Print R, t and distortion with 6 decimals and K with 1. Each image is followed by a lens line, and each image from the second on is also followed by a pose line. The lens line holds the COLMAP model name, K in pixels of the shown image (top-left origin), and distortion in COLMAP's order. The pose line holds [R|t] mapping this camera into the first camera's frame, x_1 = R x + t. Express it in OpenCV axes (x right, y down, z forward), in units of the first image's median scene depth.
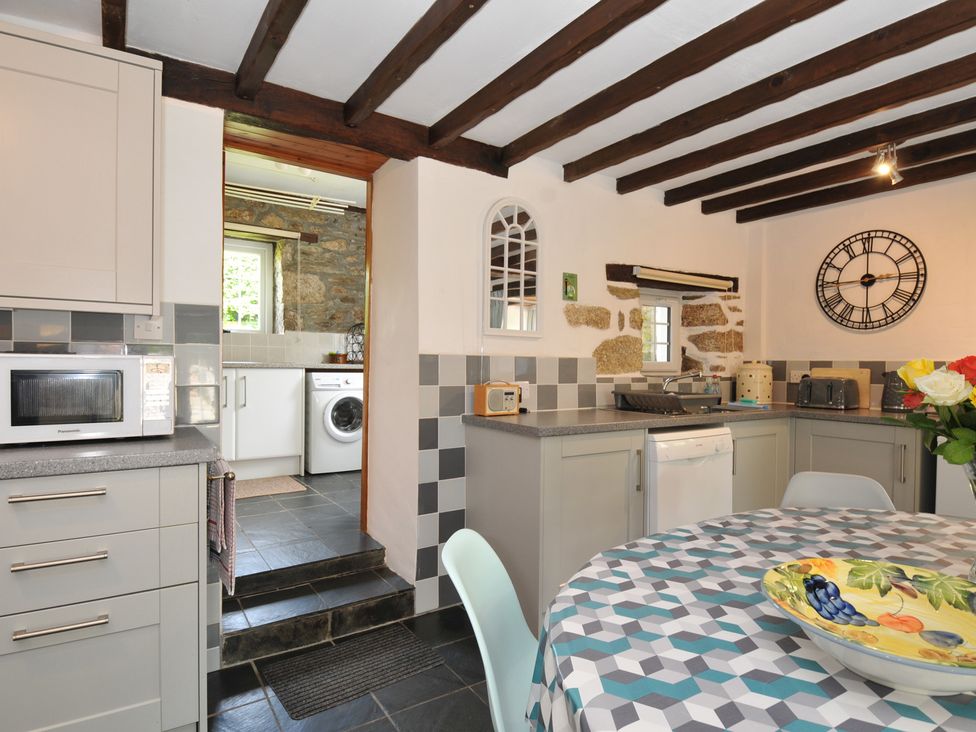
lens RADIAL K [[539.3, 0, 486.7], [0, 539.3, 370.4], [0, 0, 1]] dist [0.023761, -0.035637]
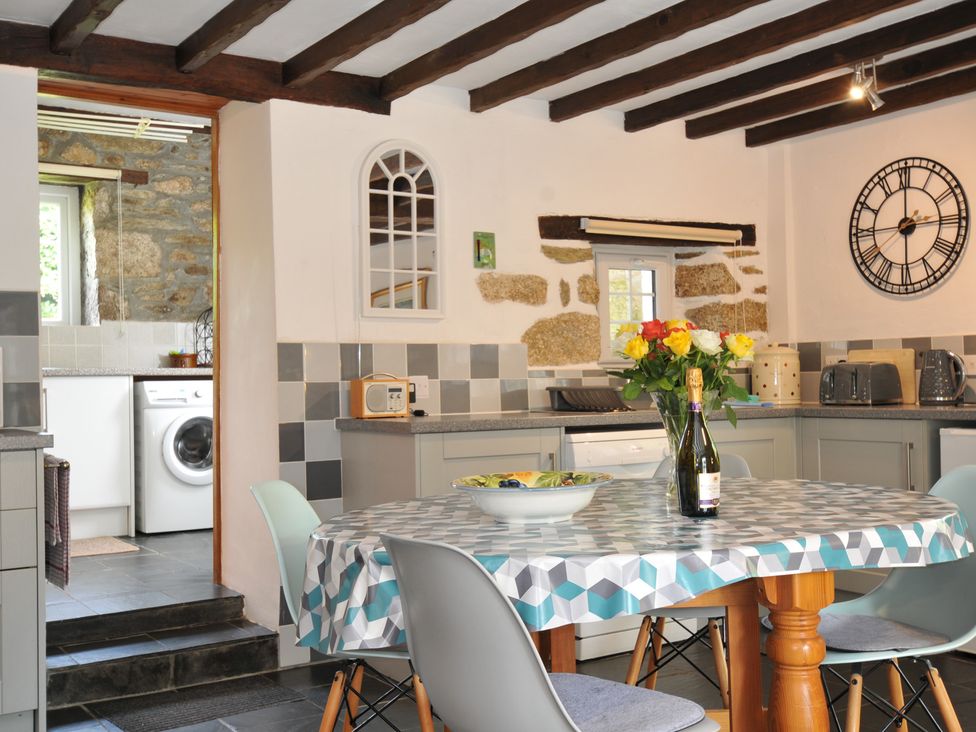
lens RADIAL K [[1114.4, 0, 488.0], [0, 1114.4, 366.0], [0, 0, 1]] dist [0.040097, -0.017664]
pose [[0.999527, -0.028619, -0.011230, 0.163929], [0.028327, 0.999278, -0.025329, 0.044023], [0.011947, 0.024999, 0.999616, -0.522556]]
